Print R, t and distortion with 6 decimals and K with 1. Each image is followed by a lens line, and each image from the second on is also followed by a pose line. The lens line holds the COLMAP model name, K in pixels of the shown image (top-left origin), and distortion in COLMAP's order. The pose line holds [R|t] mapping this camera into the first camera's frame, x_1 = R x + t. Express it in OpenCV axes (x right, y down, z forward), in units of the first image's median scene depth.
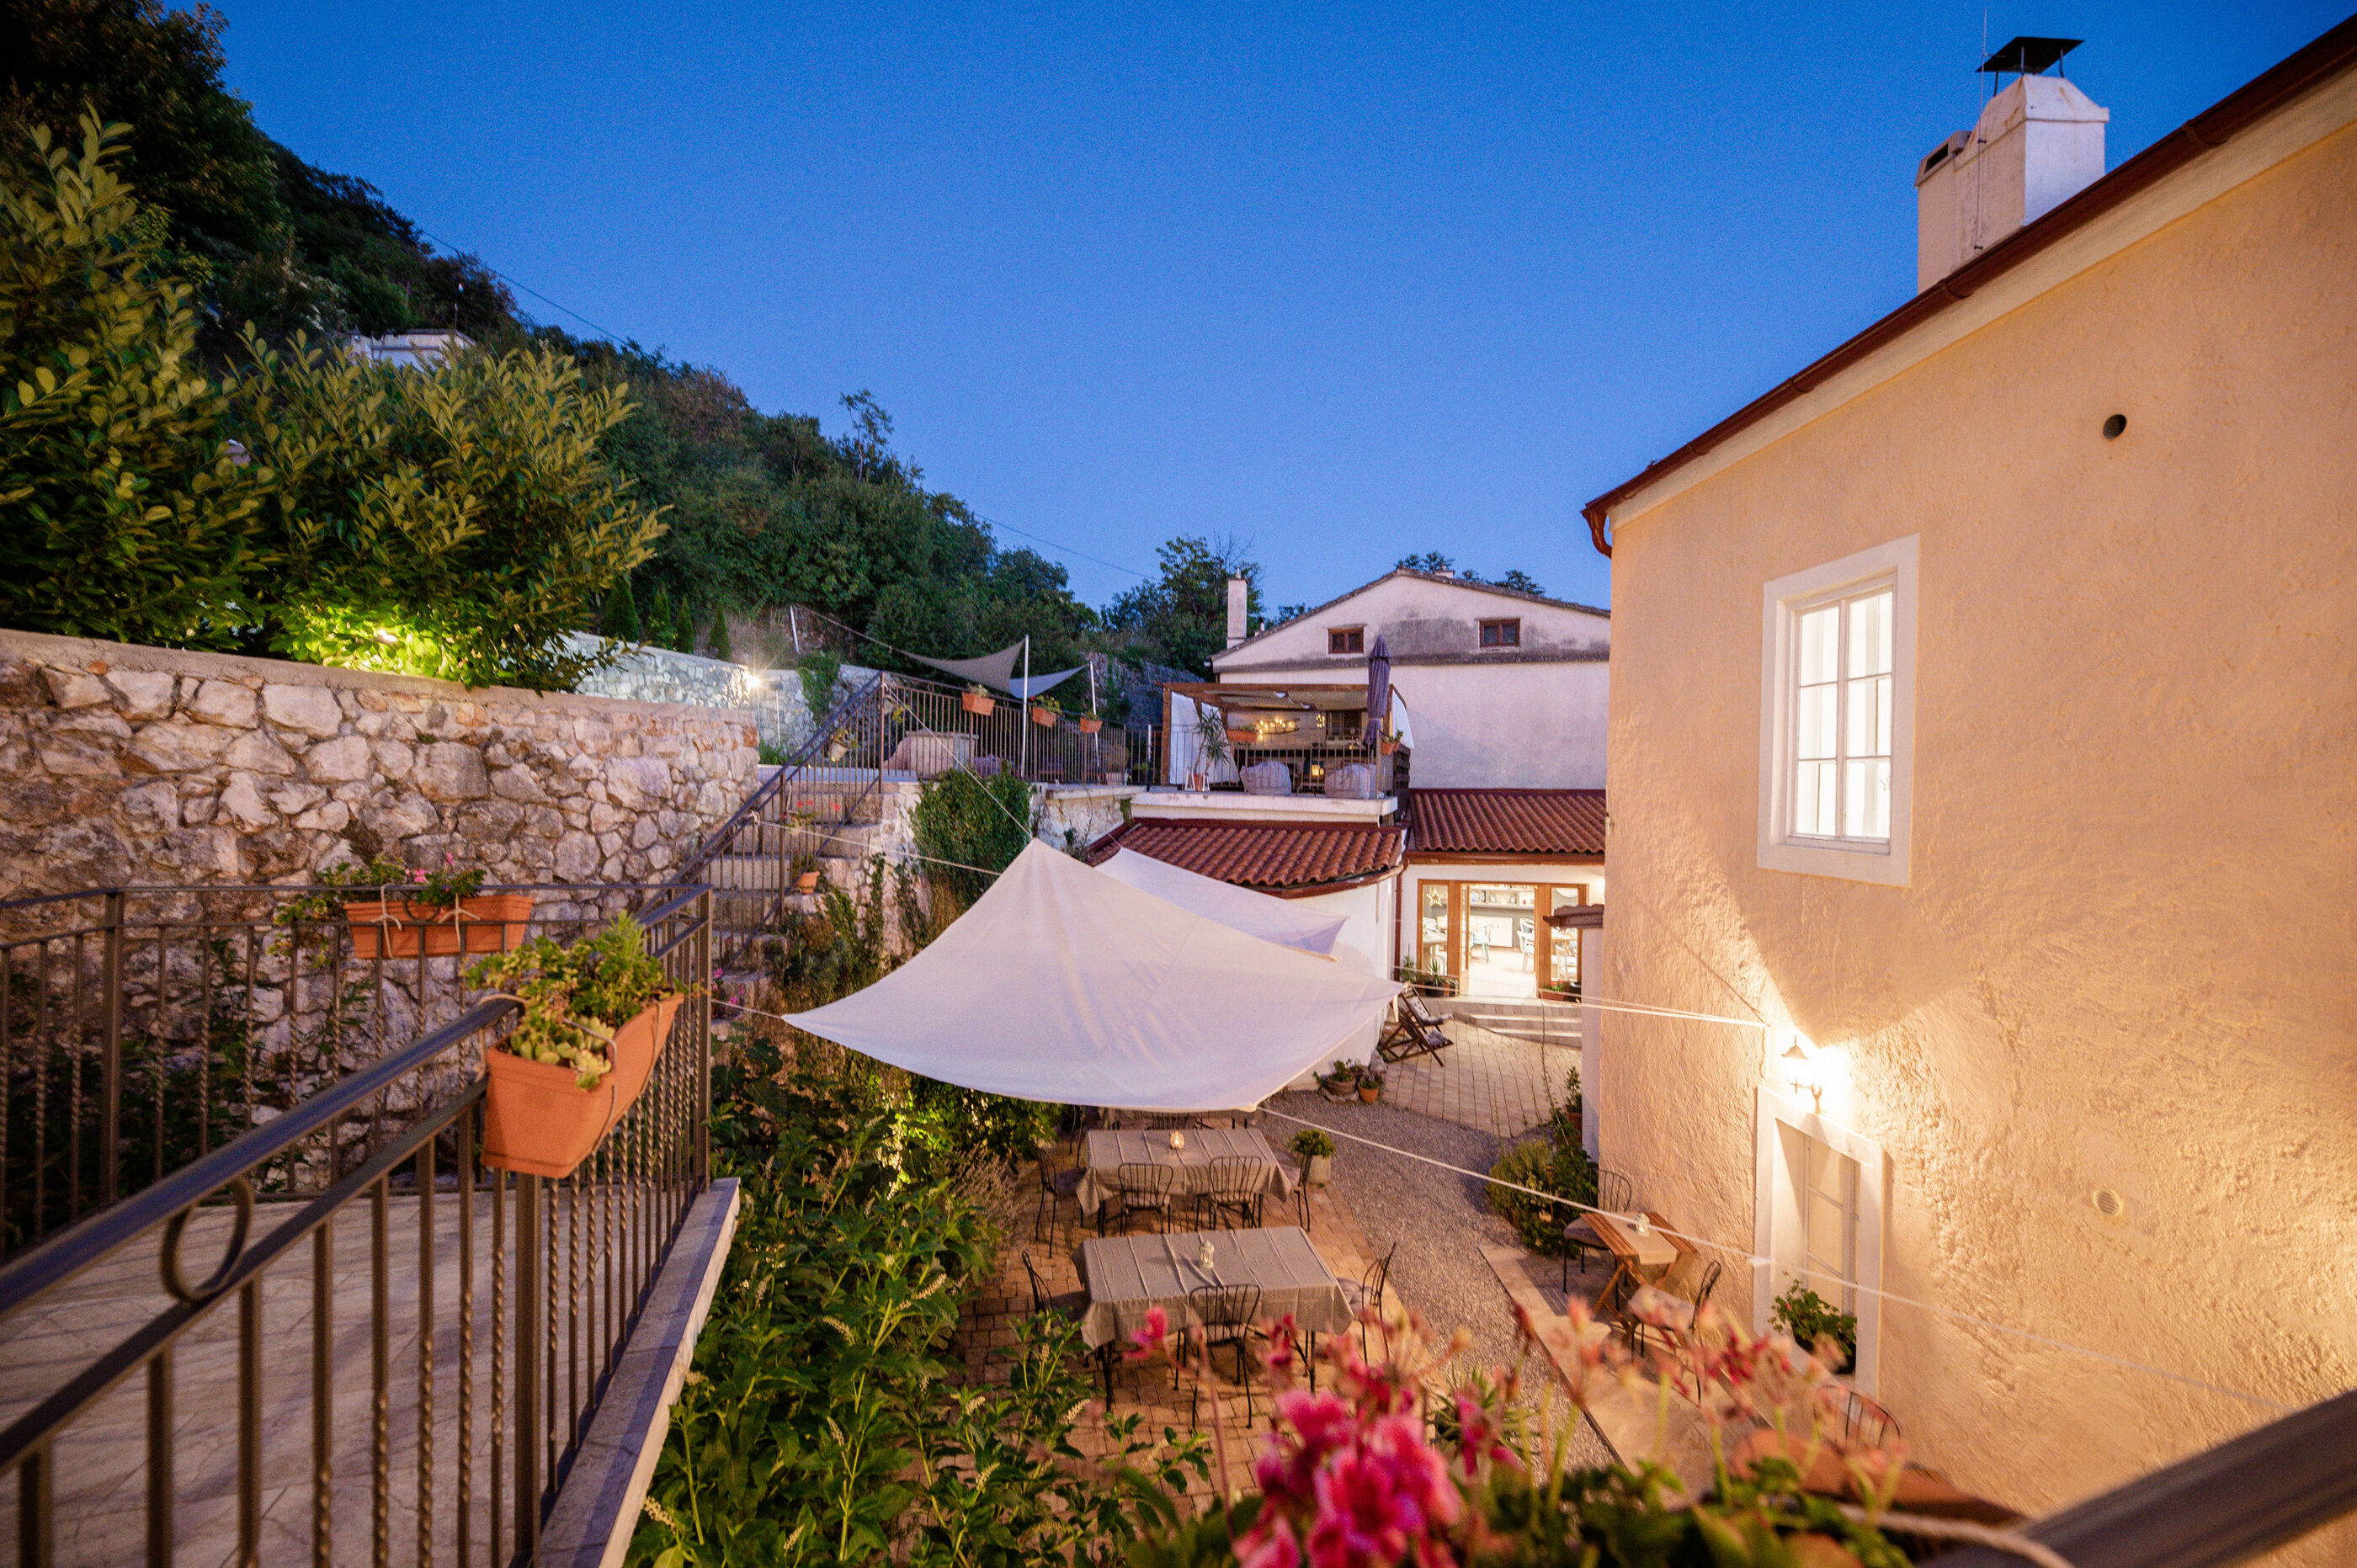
lens RADIAL K [[946.5, 0, 1166.5], [0, 946.5, 786.1], [0, 0, 1]] dist [-0.000569, -0.002954]
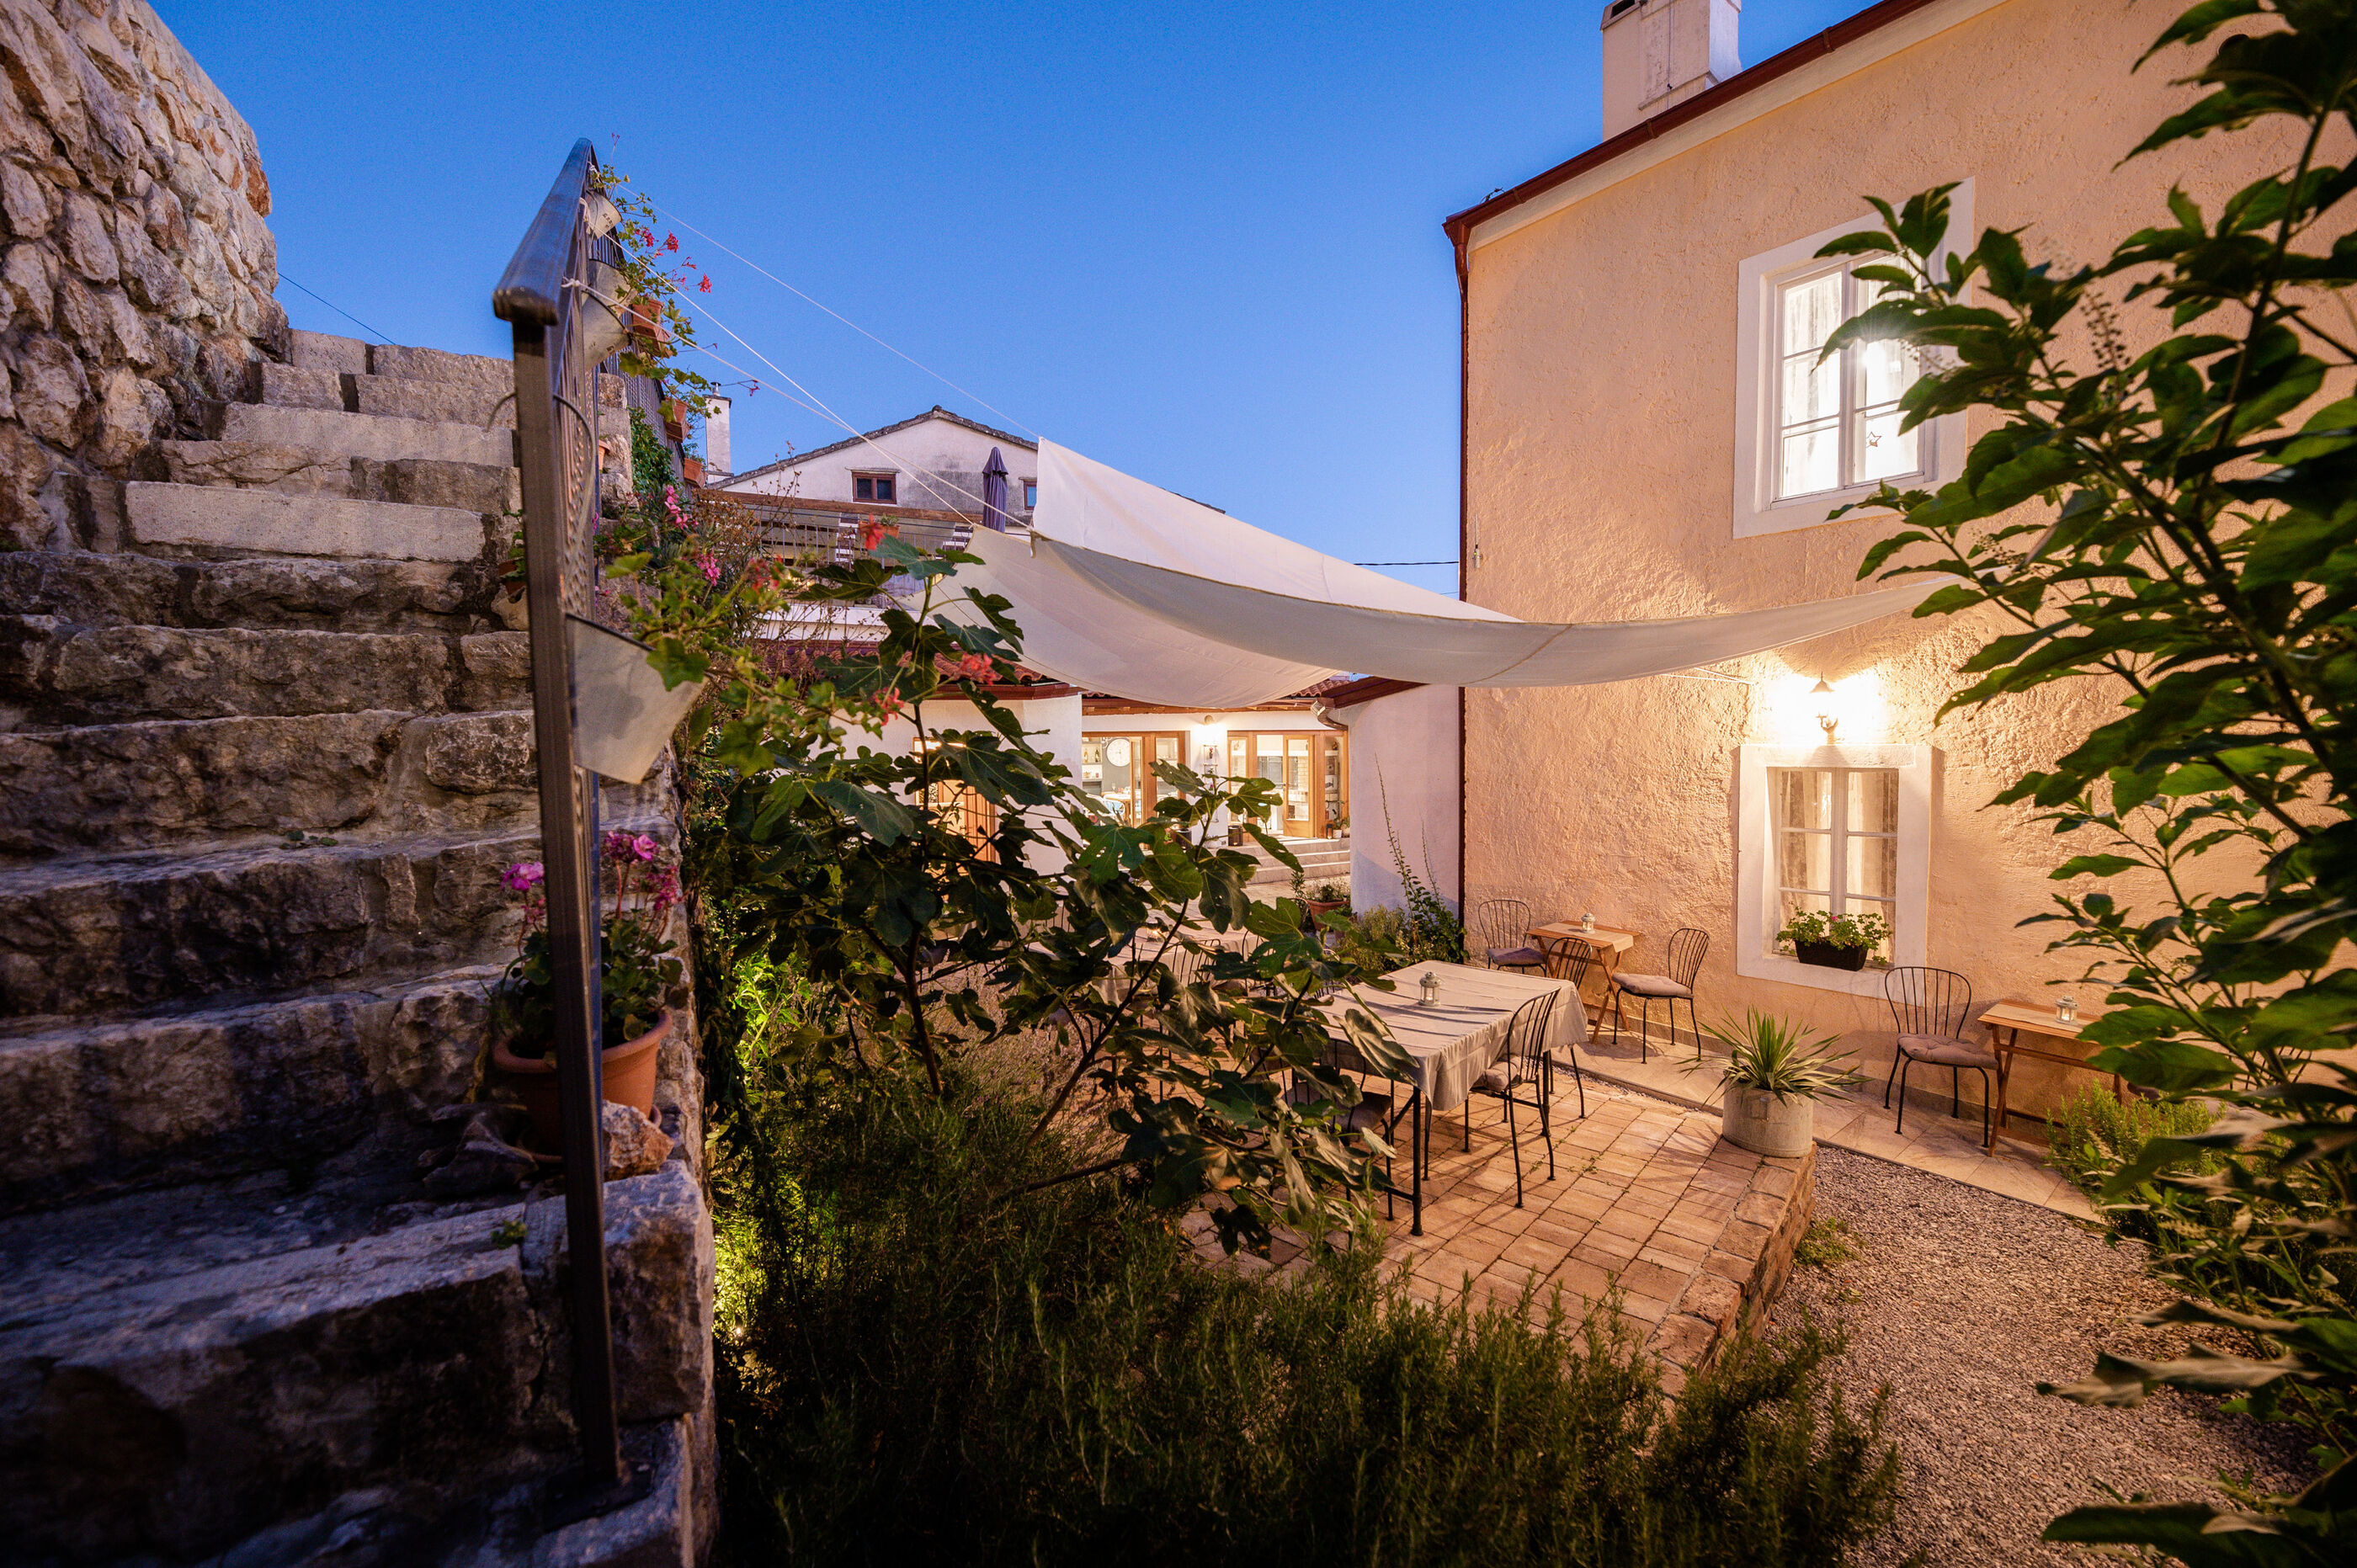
lens RADIAL K [[946.5, 0, 1166.5], [0, 946.5, 786.1], [0, 0, 1]] dist [-0.000569, -0.002954]
pose [[0.789547, -0.057384, 0.611001, -0.417732], [0.028310, 0.997964, 0.057144, 0.223049], [-0.613036, -0.027821, 0.789565, 0.435795]]
